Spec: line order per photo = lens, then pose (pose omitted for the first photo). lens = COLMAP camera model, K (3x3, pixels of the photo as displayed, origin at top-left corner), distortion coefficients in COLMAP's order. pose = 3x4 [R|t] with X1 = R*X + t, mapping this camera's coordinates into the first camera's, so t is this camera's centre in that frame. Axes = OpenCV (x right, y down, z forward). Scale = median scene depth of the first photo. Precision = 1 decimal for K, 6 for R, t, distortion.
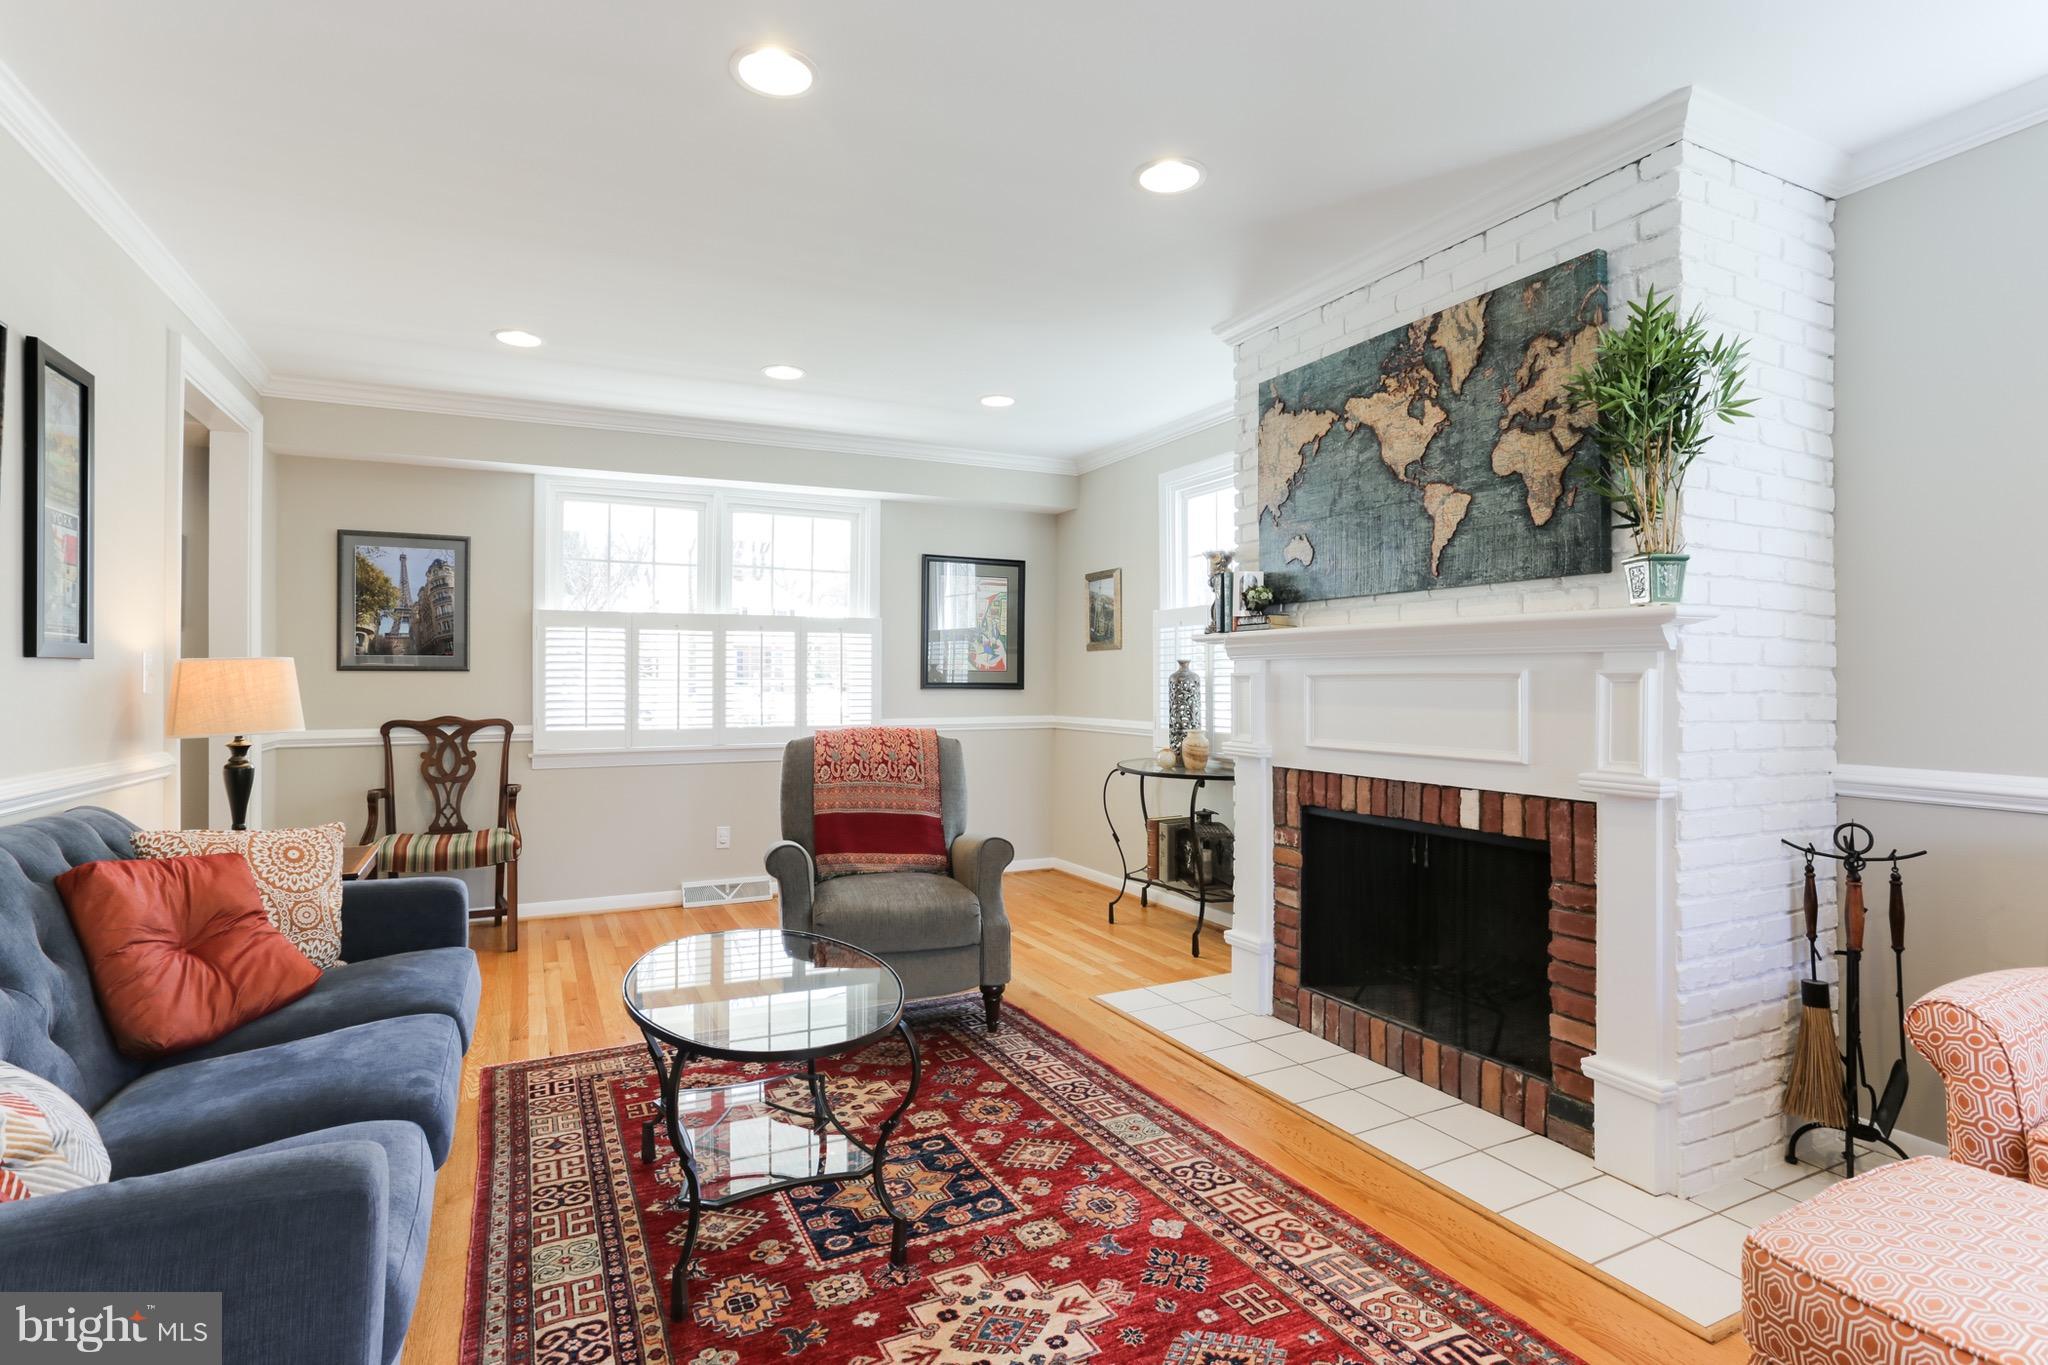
lens RADIAL K [[1004.8, 0, 1012.5], [0, 1004.8, 671.8], [0, 0, 1]] dist [-0.023148, 0.012345]
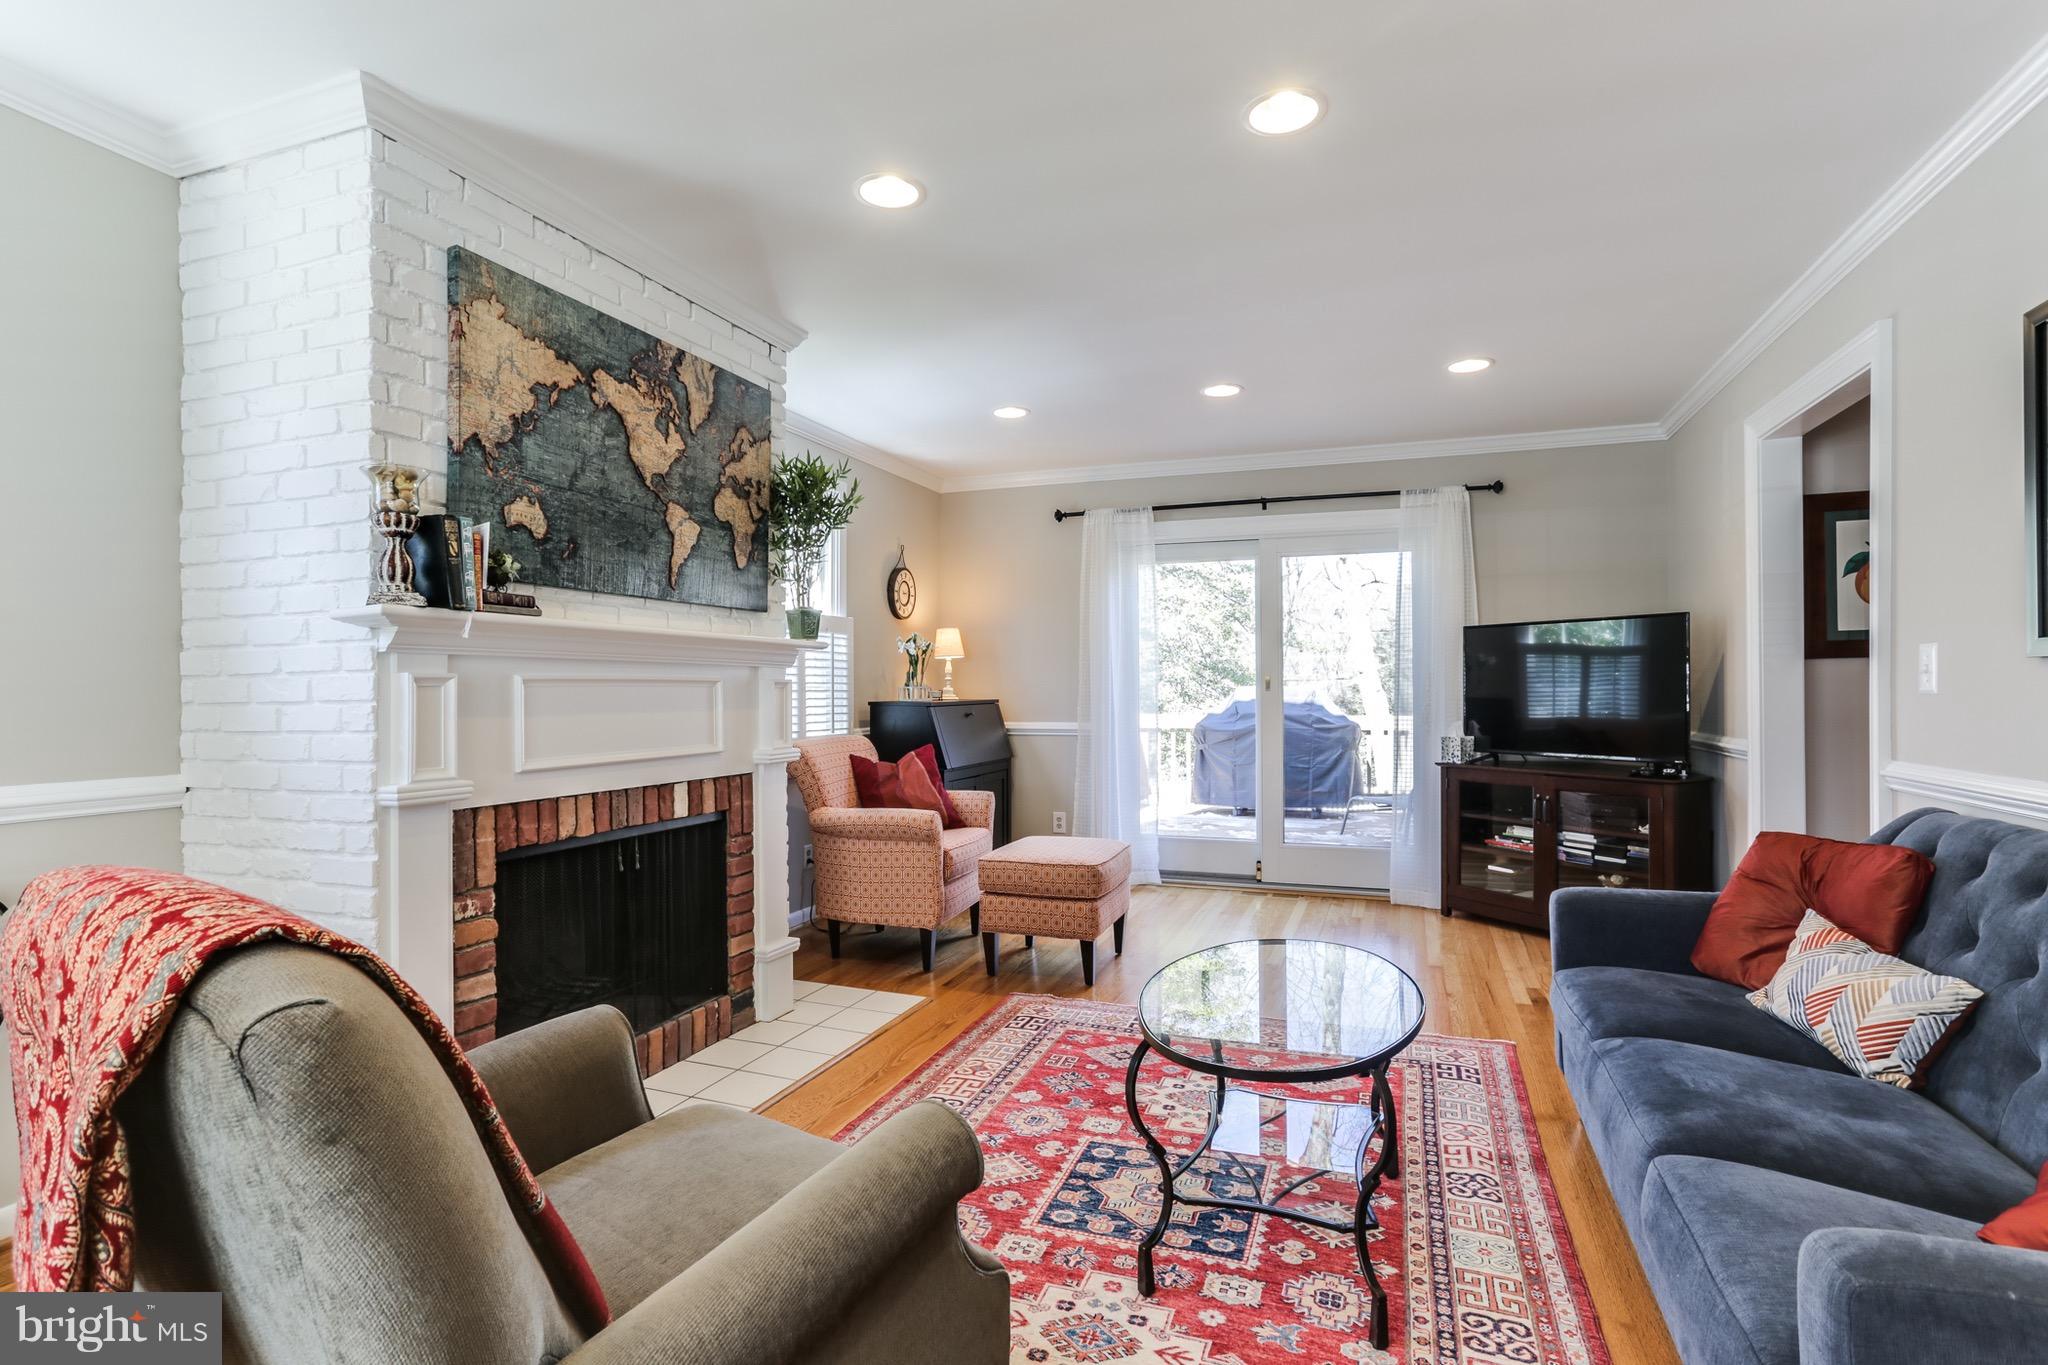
lens RADIAL K [[1004.8, 0, 1031.8], [0, 1004.8, 678.2], [0, 0, 1]] dist [-0.023148, 0.012345]
pose [[-0.688677, 0.010461, 0.724993, -0.695845], [-0.003195, 0.999842, -0.017462, 0.019943], [-0.725061, -0.014343, -0.688535, 1.627887]]
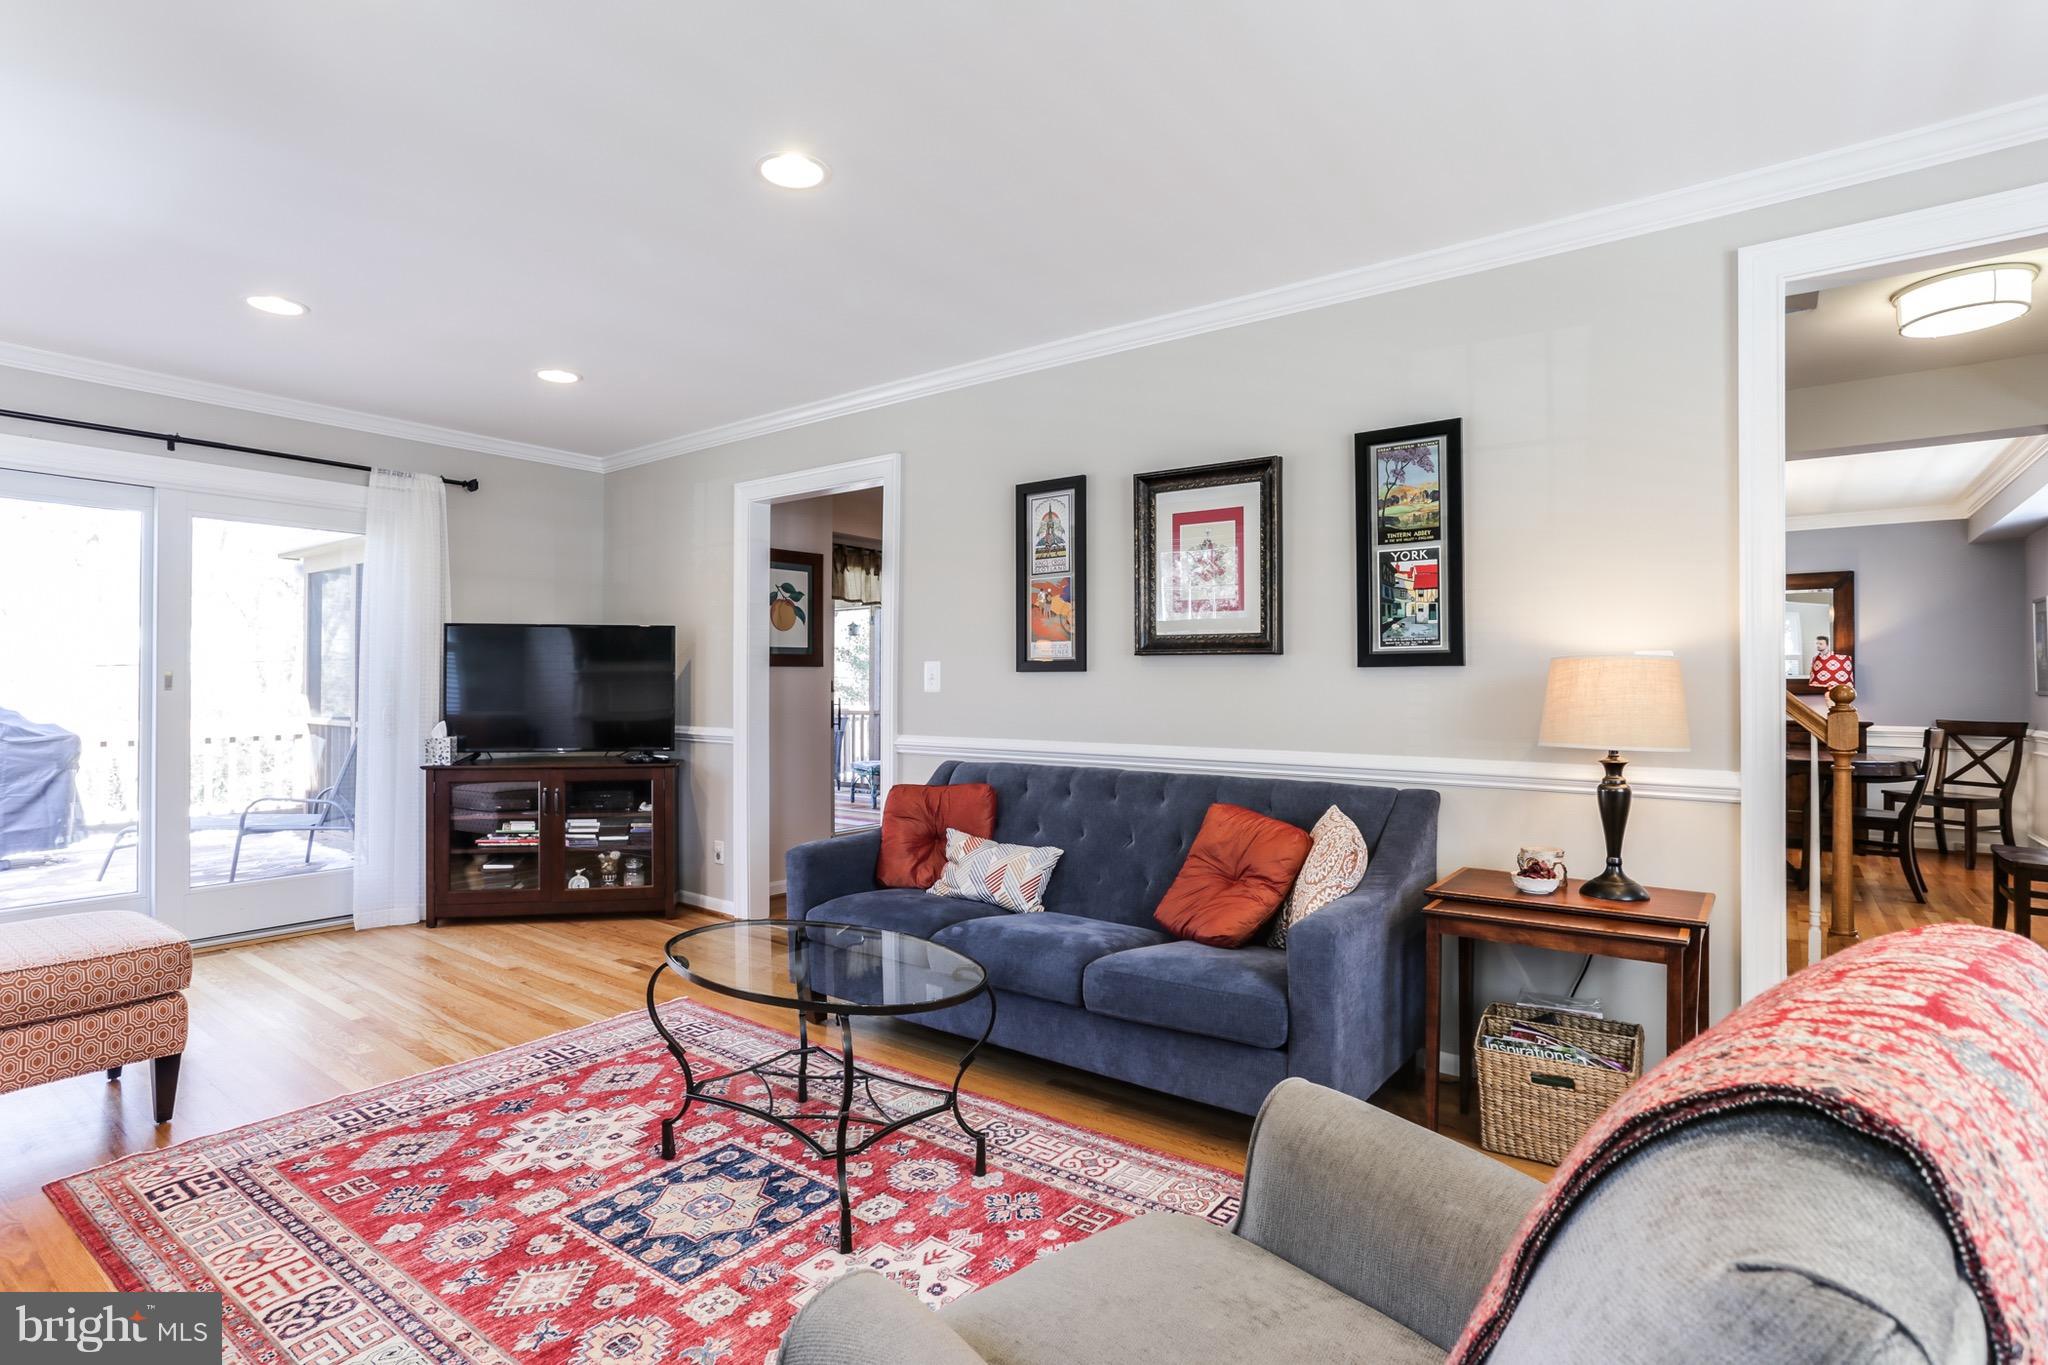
lens RADIAL K [[1004.8, 0, 1013.4], [0, 1004.8, 676.2], [0, 0, 1]] dist [-0.023148, 0.012345]
pose [[-0.896158, -0.004955, -0.443707, 0.042942], [0.003573, 0.999825, -0.018382, 0.019254], [0.443721, -0.018059, -0.895983, 1.837388]]
